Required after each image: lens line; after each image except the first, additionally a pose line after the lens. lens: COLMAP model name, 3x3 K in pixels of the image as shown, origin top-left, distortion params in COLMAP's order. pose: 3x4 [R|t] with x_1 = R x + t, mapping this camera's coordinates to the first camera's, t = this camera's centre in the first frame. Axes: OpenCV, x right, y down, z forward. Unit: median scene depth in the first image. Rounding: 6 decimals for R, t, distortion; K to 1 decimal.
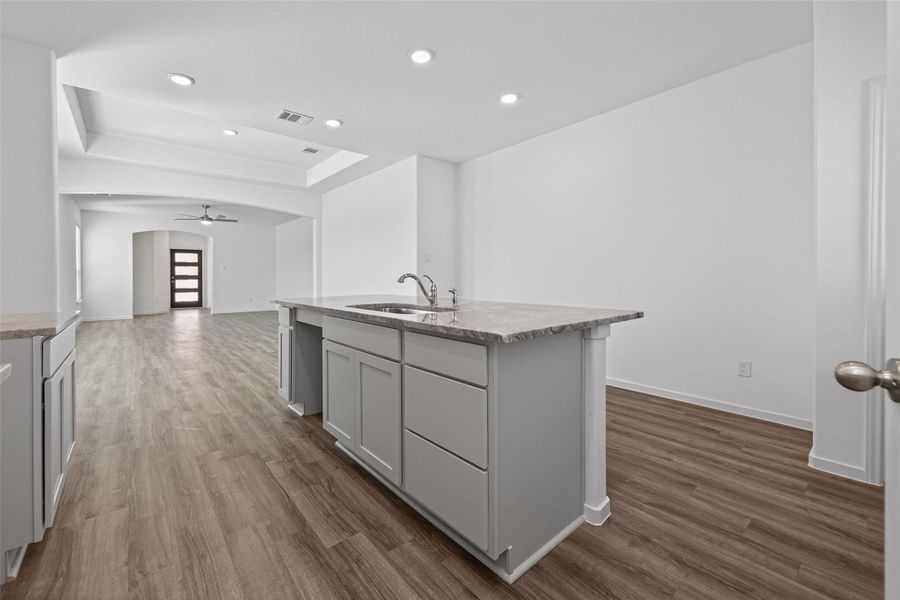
lens RADIAL K [[375.9, 0, 449.6], [0, 375.9, 274.8], [0, 0, 1]] dist [-0.000211, -0.000189]
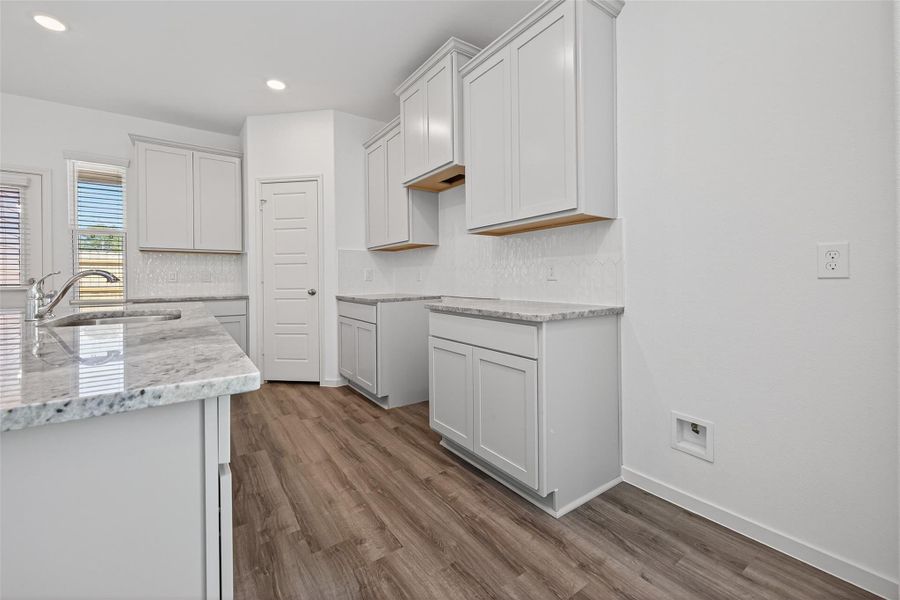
lens RADIAL K [[371.6, 0, 451.5], [0, 371.6, 279.4], [0, 0, 1]] dist [0.001428, -0.000354]
pose [[-0.995774, 0.014247, 0.090725, -0.667836], [0.014446, 0.999894, 0.001535, 0.018107], [-0.090693, 0.002839, -0.995875, 1.321198]]
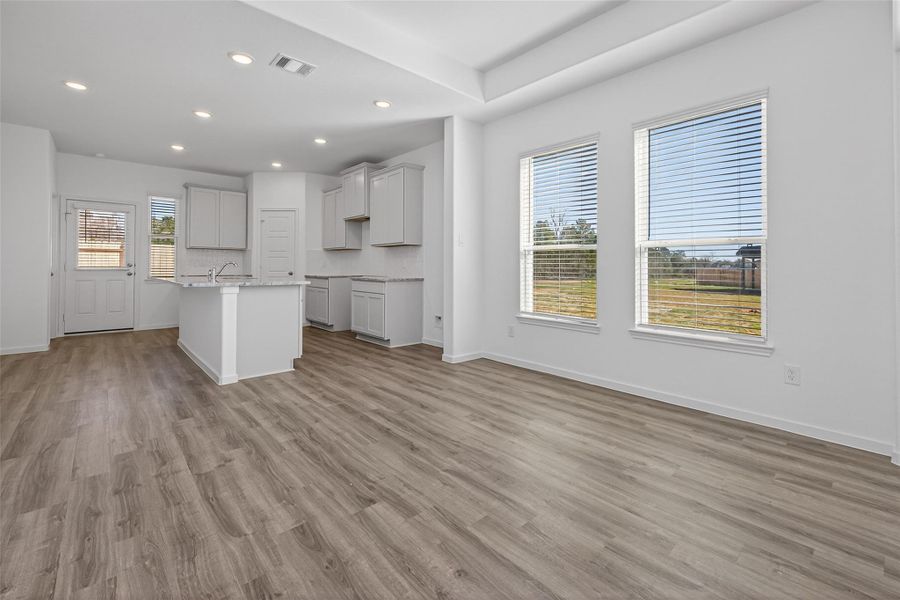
lens RADIAL K [[378.7, 0, 452.1], [0, 378.7, 261.7], [0, 0, 1]] dist [0.001172, -0.000224]
pose [[-0.999432, 0.001577, -0.033650, -1.000065], [0.002009, 0.999916, -0.012798, 0.018637], [0.033627, -0.012859, -0.999352, 2.499378]]
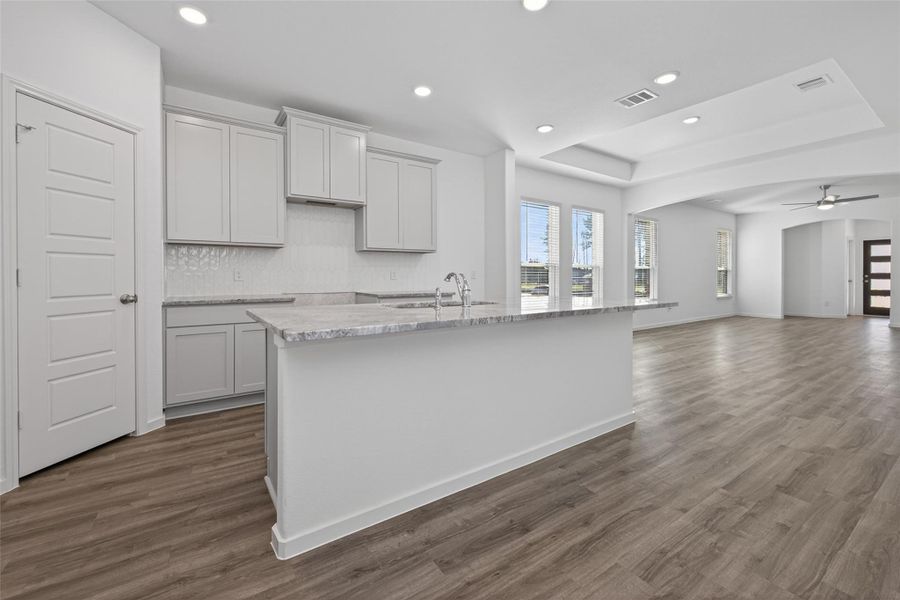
lens RADIAL K [[378.3, 0, 448.4], [0, 378.3, 277.9], [0, 0, 1]] dist [0.005064, -0.000118]
pose [[-0.118362, 0.010512, -0.992915, 0.747205], [0.002799, 0.999944, 0.010253, 0.000910], [0.992967, -0.001565, -0.118384, 0.904924]]
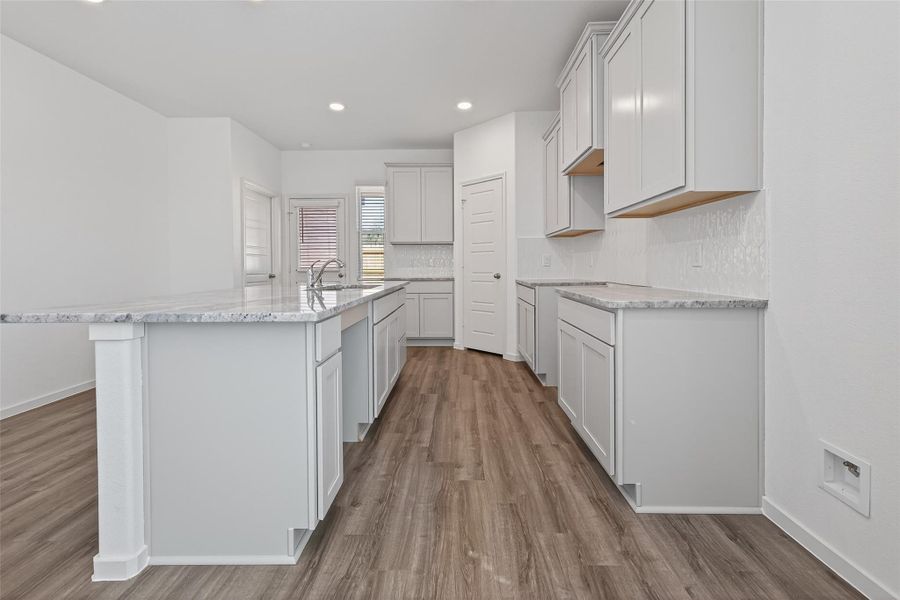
lens RADIAL K [[381.8, 0, 449.8], [0, 381.8, 269.8], [0, 0, 1]] dist [-0.000165, -0.000319]
pose [[-0.746237, 0.003975, 0.665668, -0.947122], [0.011973, 0.999901, 0.007451, 0.019583], [-0.665572, 0.013531, -0.746211, 1.342330]]
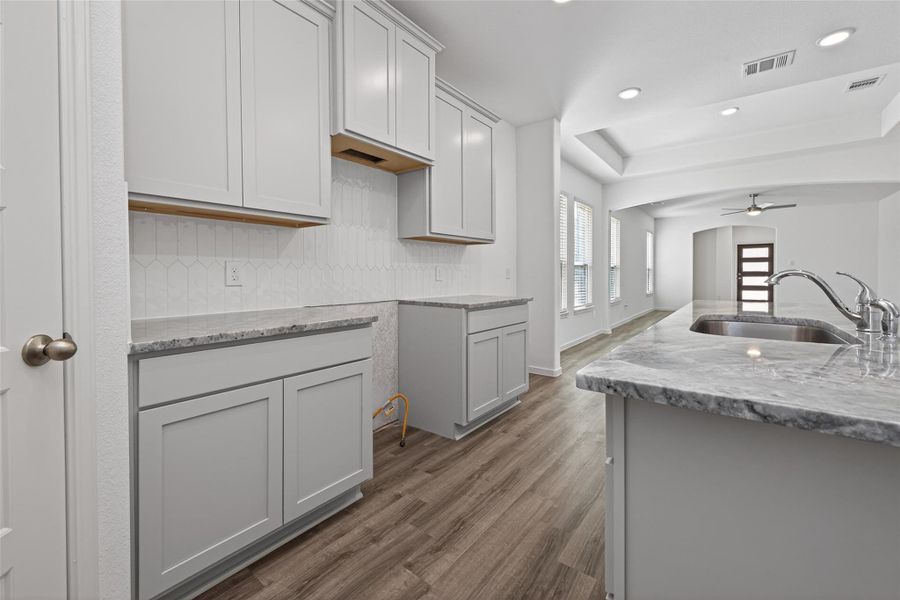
lens RADIAL K [[378.3, 0, 448.4], [0, 378.3, 277.9], [0, 0, 1]] dist [0.005064, -0.000118]
pose [[0.201768, 0.014080, -0.979332, 0.295321], [0.003886, 0.999877, 0.015176, -0.001158], [0.979426, -0.006868, 0.201688, 0.291060]]
